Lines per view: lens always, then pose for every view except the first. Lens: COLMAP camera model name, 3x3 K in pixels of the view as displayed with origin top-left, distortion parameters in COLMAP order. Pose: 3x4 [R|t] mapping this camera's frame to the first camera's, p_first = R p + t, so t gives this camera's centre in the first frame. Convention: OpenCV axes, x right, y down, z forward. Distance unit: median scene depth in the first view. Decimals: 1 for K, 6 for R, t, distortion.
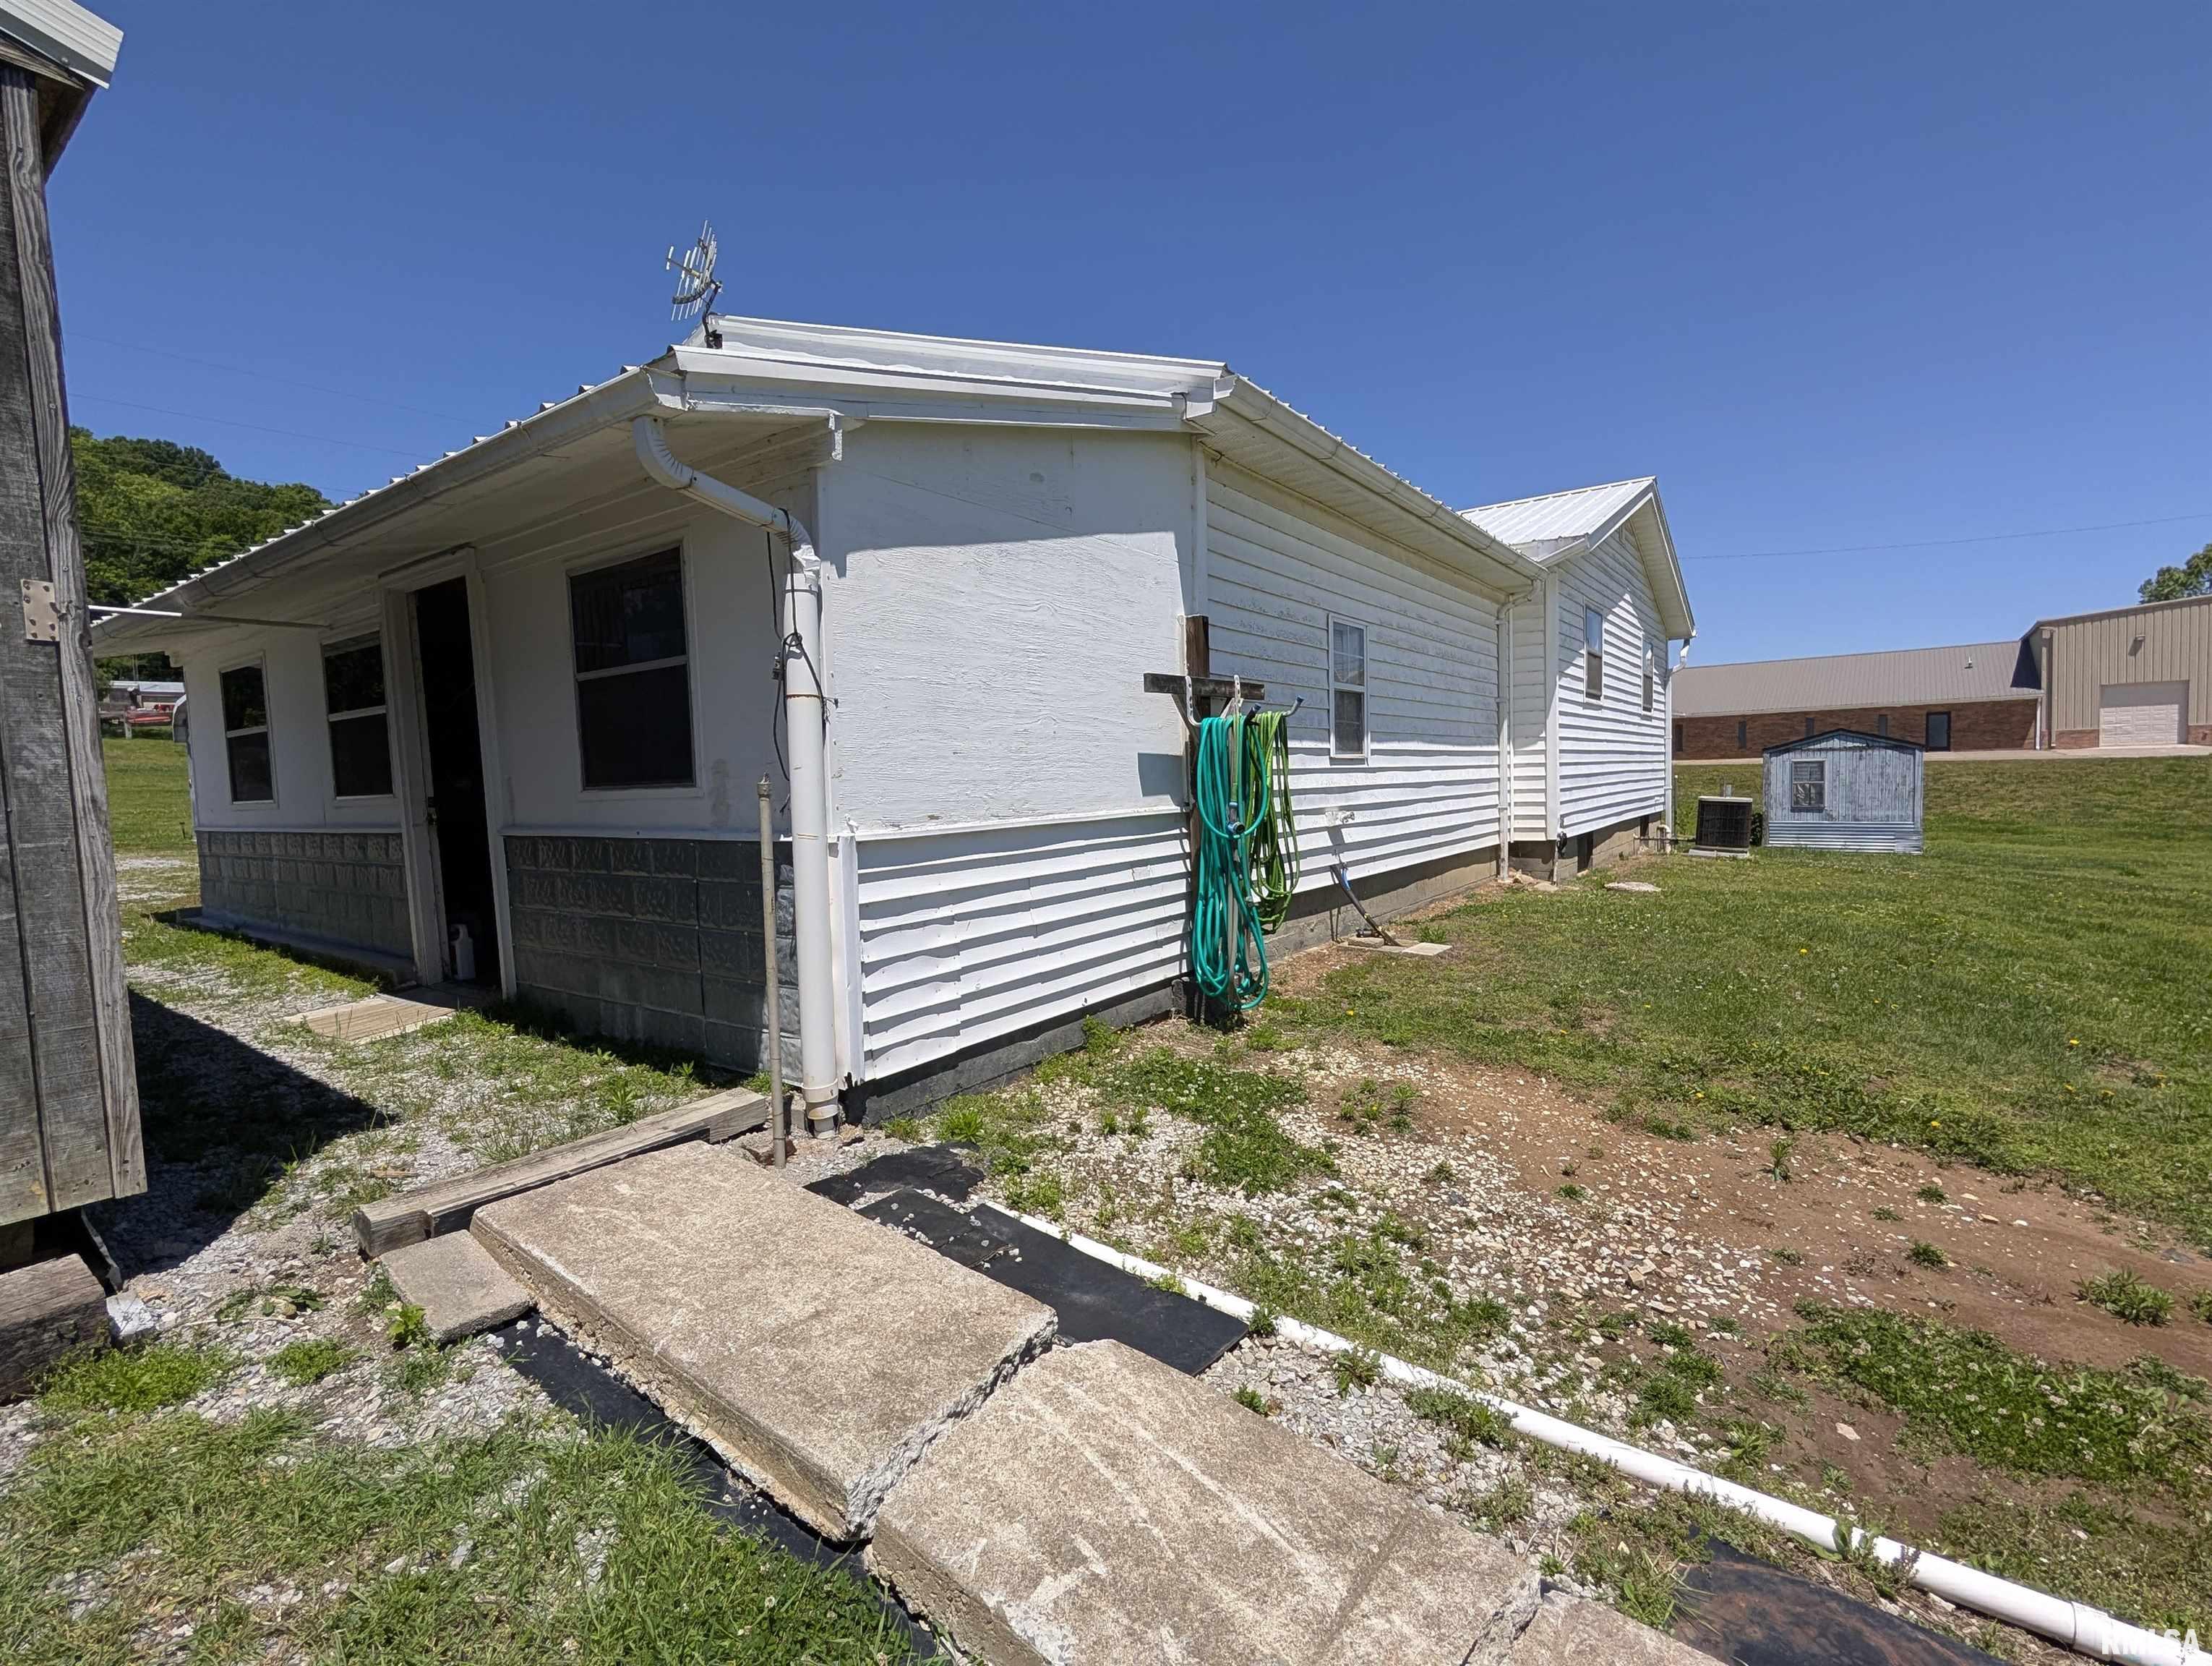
lens RADIAL K [[1109.8, 0, 1102.7], [0, 1109.8, 842.6], [0, 0, 1]] dist [-0.004273, 0.000534]
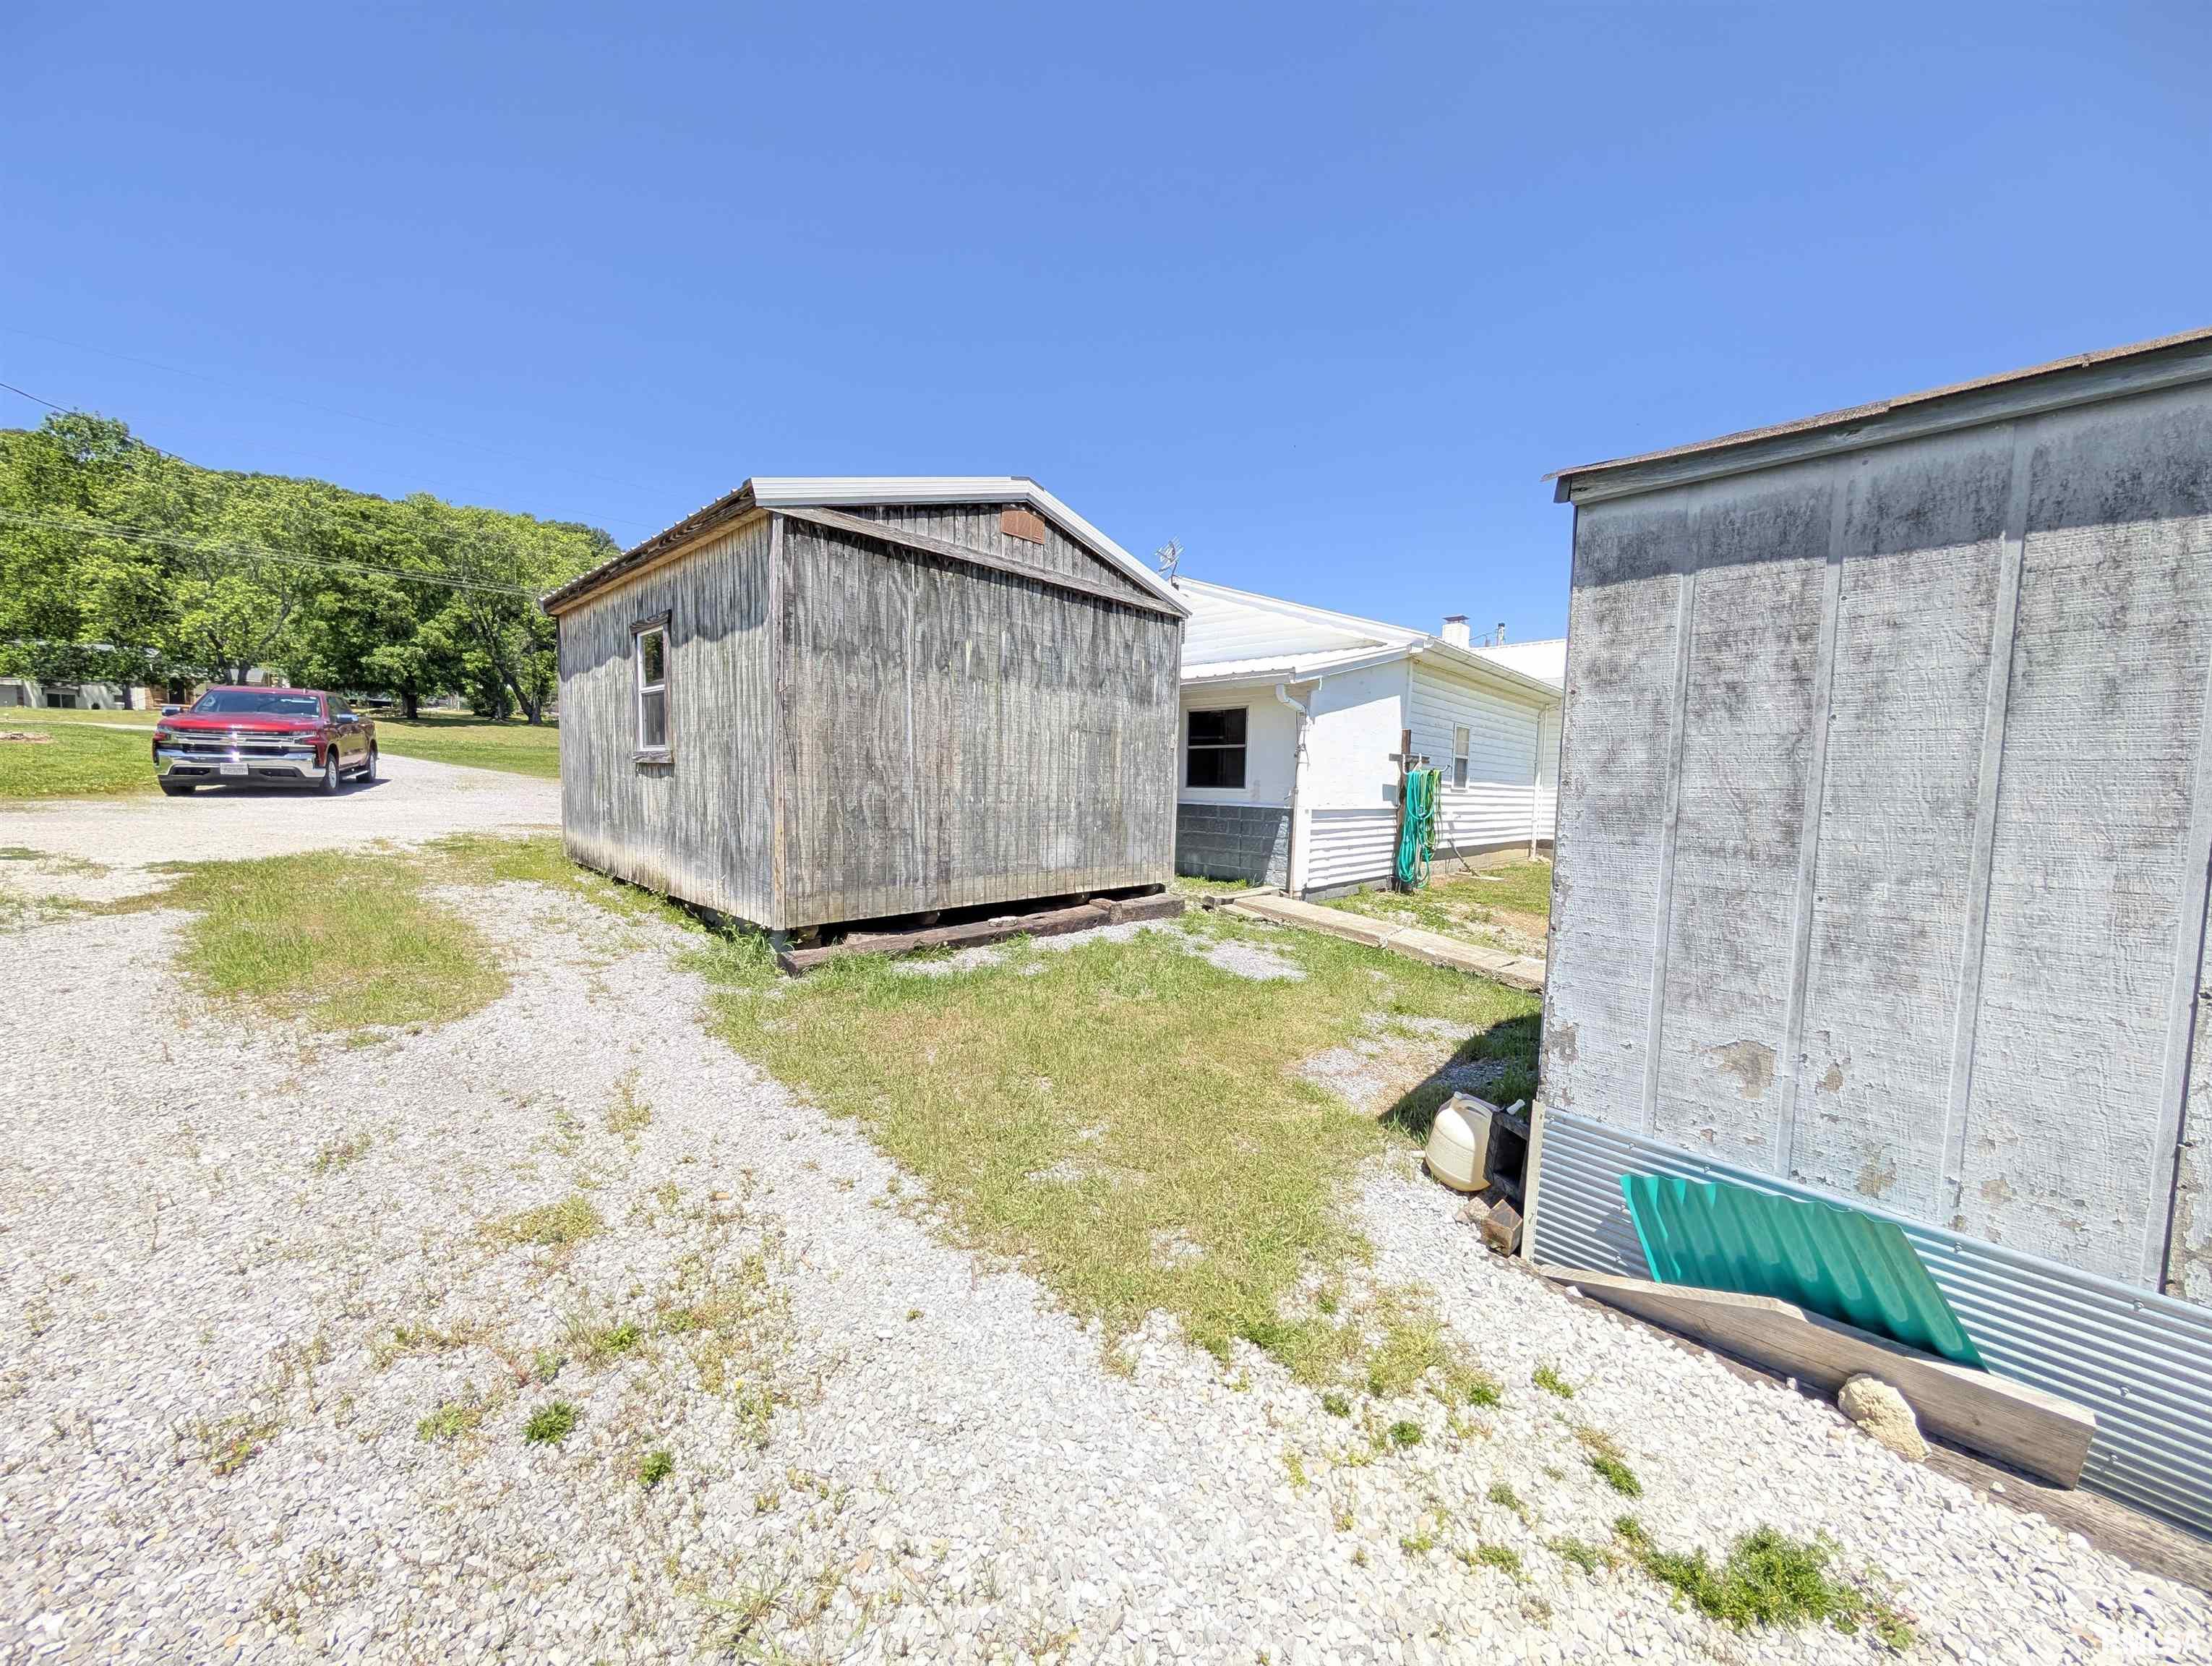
lens RADIAL K [[792.4, 0, 1106.0], [0, 792.4, 833.0], [0, 0, 1]] dist [0.006690, -0.000053]
pose [[0.986663, 0.070346, -0.146788, -0.319809], [-0.069689, 0.997522, 0.009626, 0.057906], [0.147102, 0.000732, 0.989121, -0.891750]]
